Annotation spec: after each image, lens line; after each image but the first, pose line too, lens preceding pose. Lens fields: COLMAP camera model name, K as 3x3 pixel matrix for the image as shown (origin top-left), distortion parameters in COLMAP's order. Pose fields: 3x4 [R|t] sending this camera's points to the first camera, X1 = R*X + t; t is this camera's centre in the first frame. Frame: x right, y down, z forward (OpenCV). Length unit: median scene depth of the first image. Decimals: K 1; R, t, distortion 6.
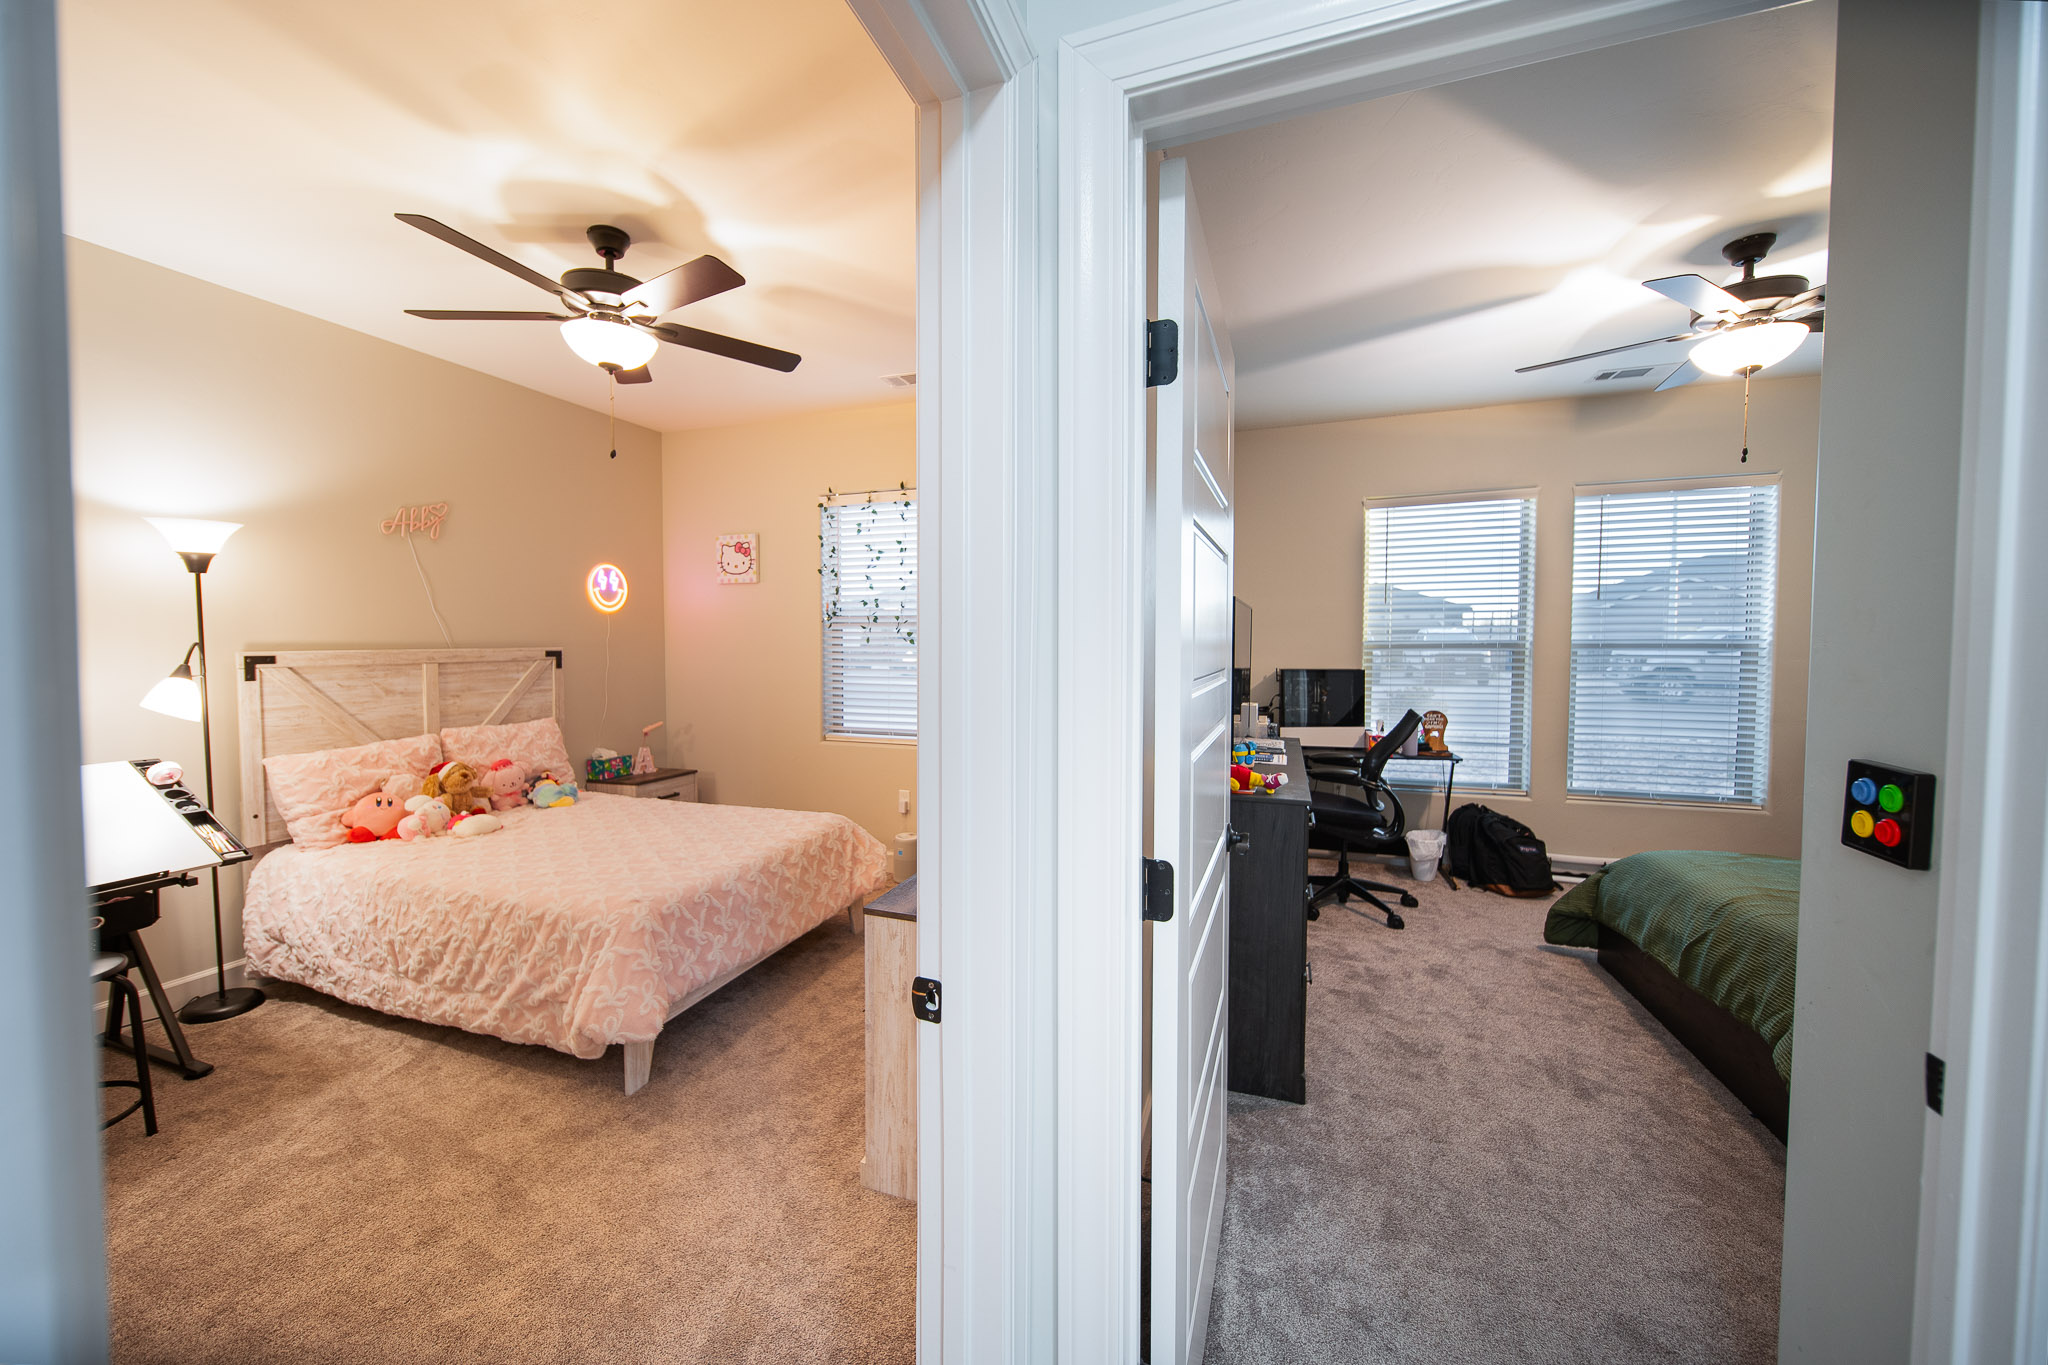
lens RADIAL K [[782.4, 0, 1001.9], [0, 782.4, 670.5], [0, 0, 1]] dist [0.000992, -0.000420]
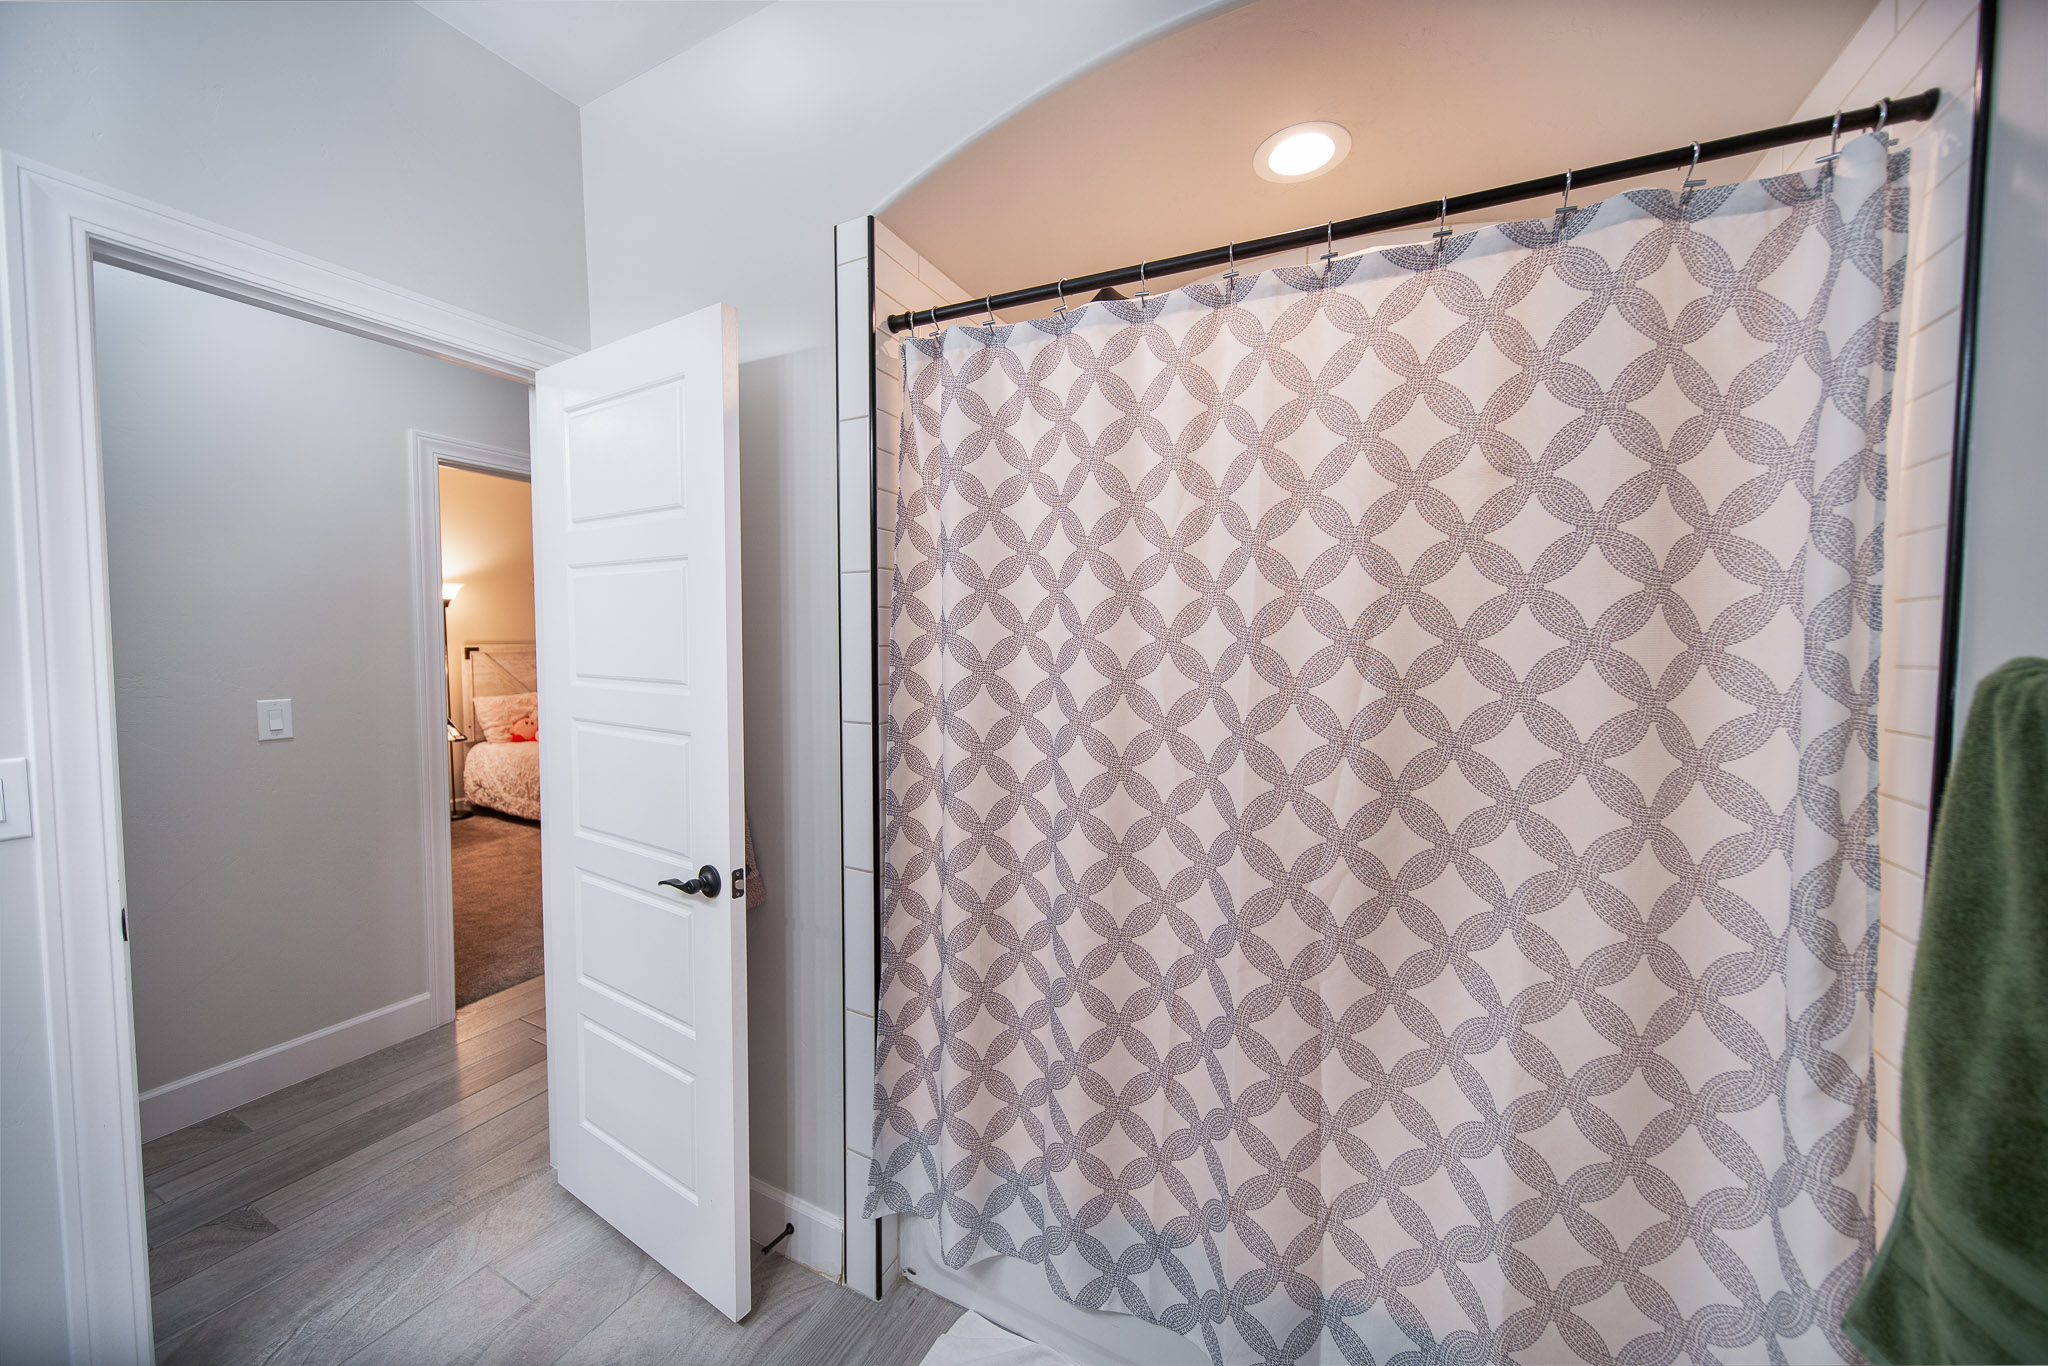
lens RADIAL K [[723.1, 0, 1018.0], [0, 723.1, 671.6], [0, 0, 1]] dist [-0.000363, -0.000451]
pose [[0.992764, 0.010034, -0.119666, 0.717646], [-0.009284, 0.999934, 0.006822, 0.019474], [0.119726, -0.005661, 0.992791, -0.726638]]
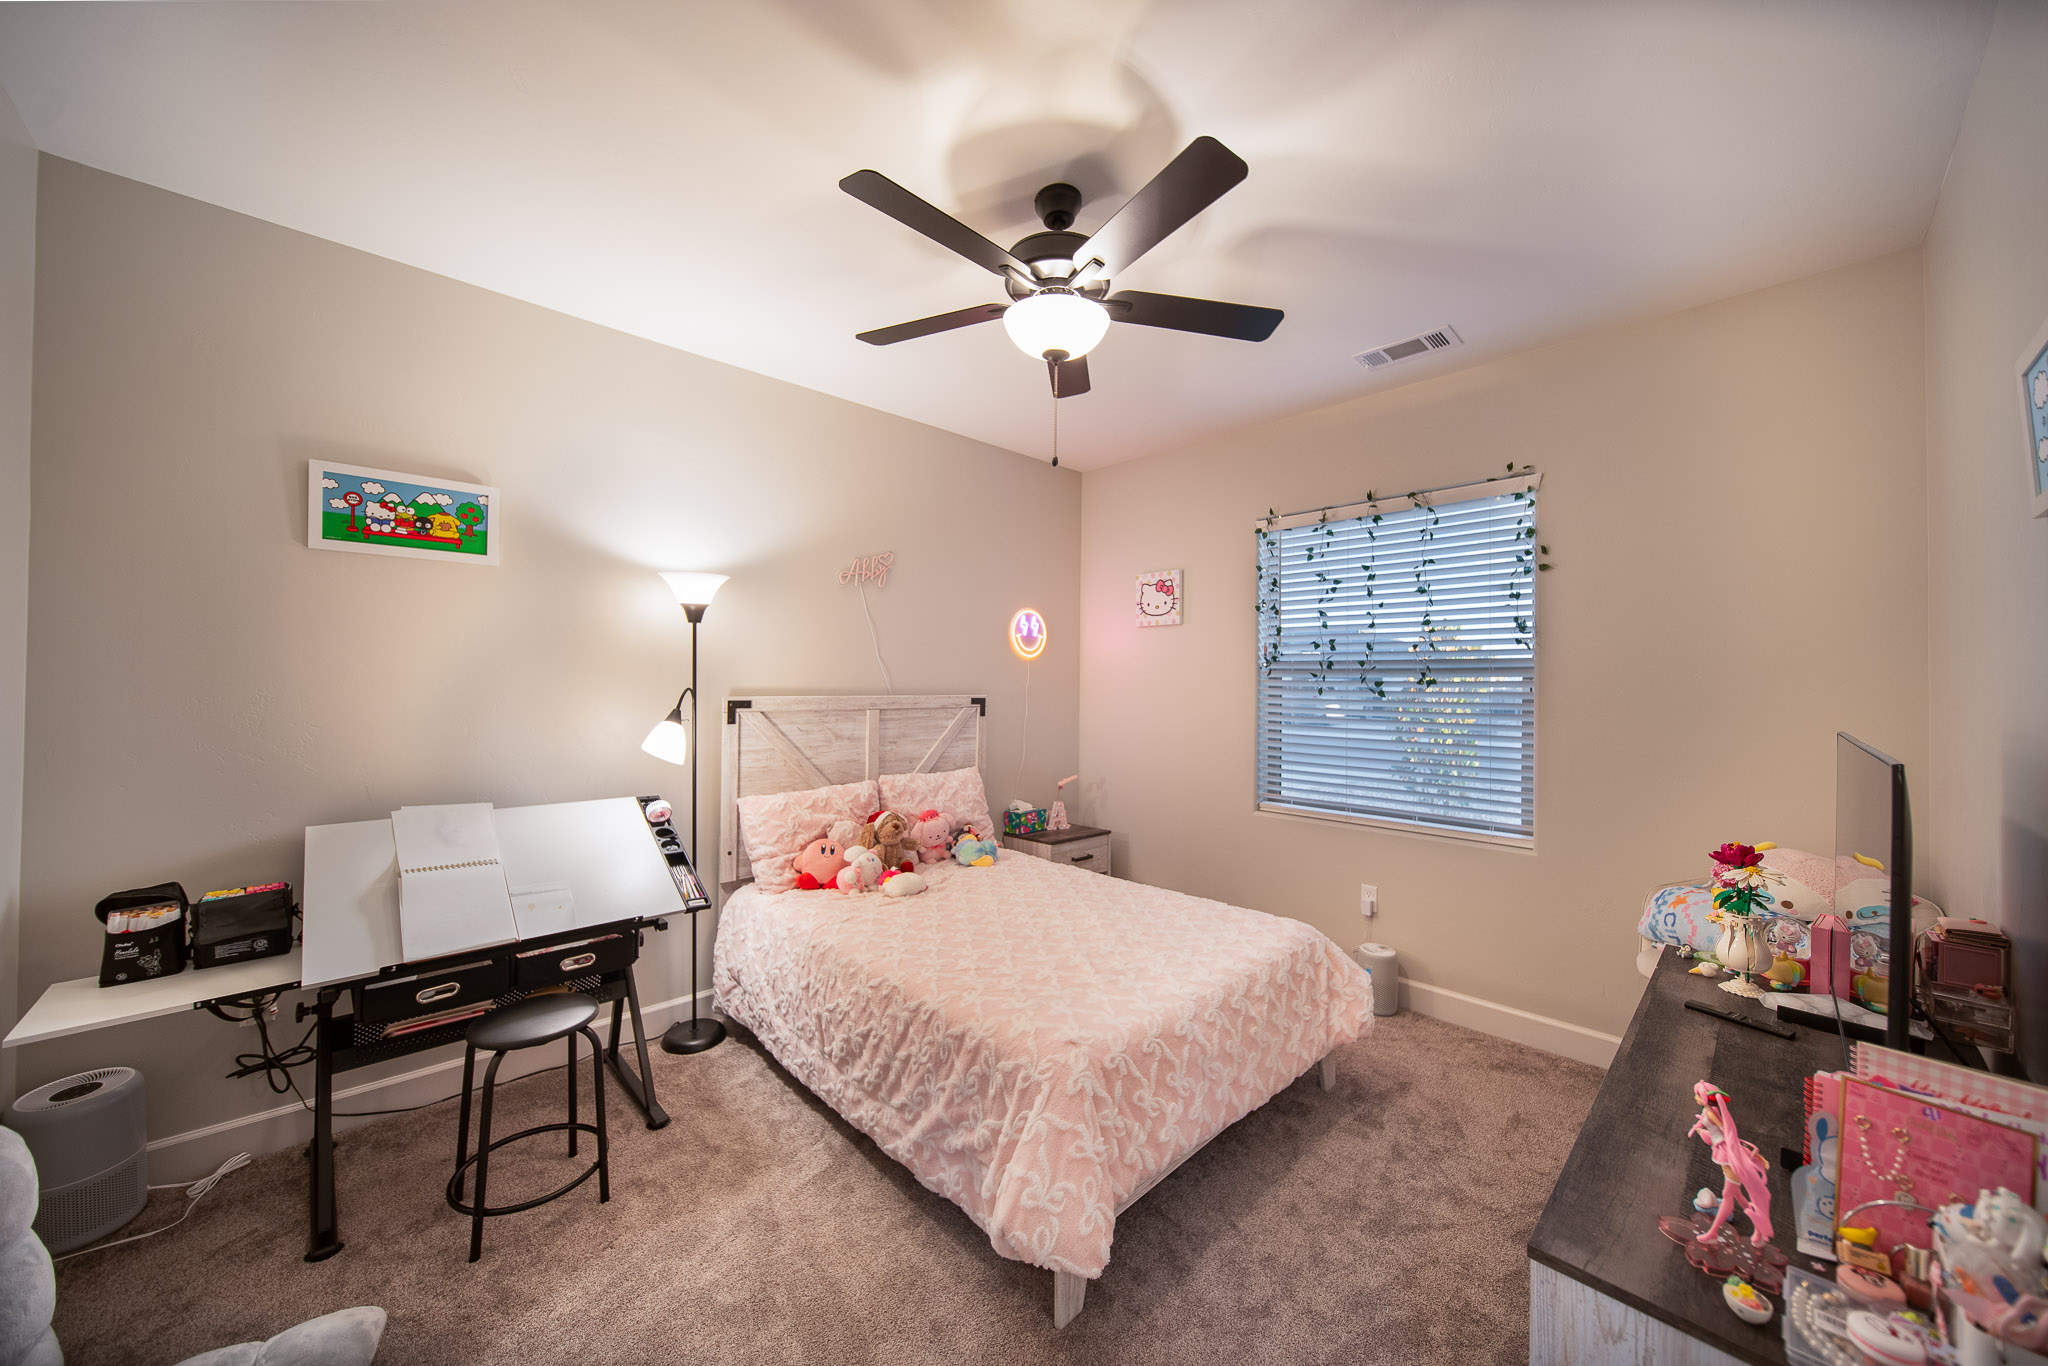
lens RADIAL K [[779.2, 0, 1019.5], [0, 779.2, 662.2], [0, 0, 1]] dist [0.001296, 0.000147]
pose [[0.895077, -0.005364, -0.445880, -0.145304], [-0.026439, 0.997530, -0.065074, -0.012746], [0.445128, 0.070035, 0.892724, 0.235891]]
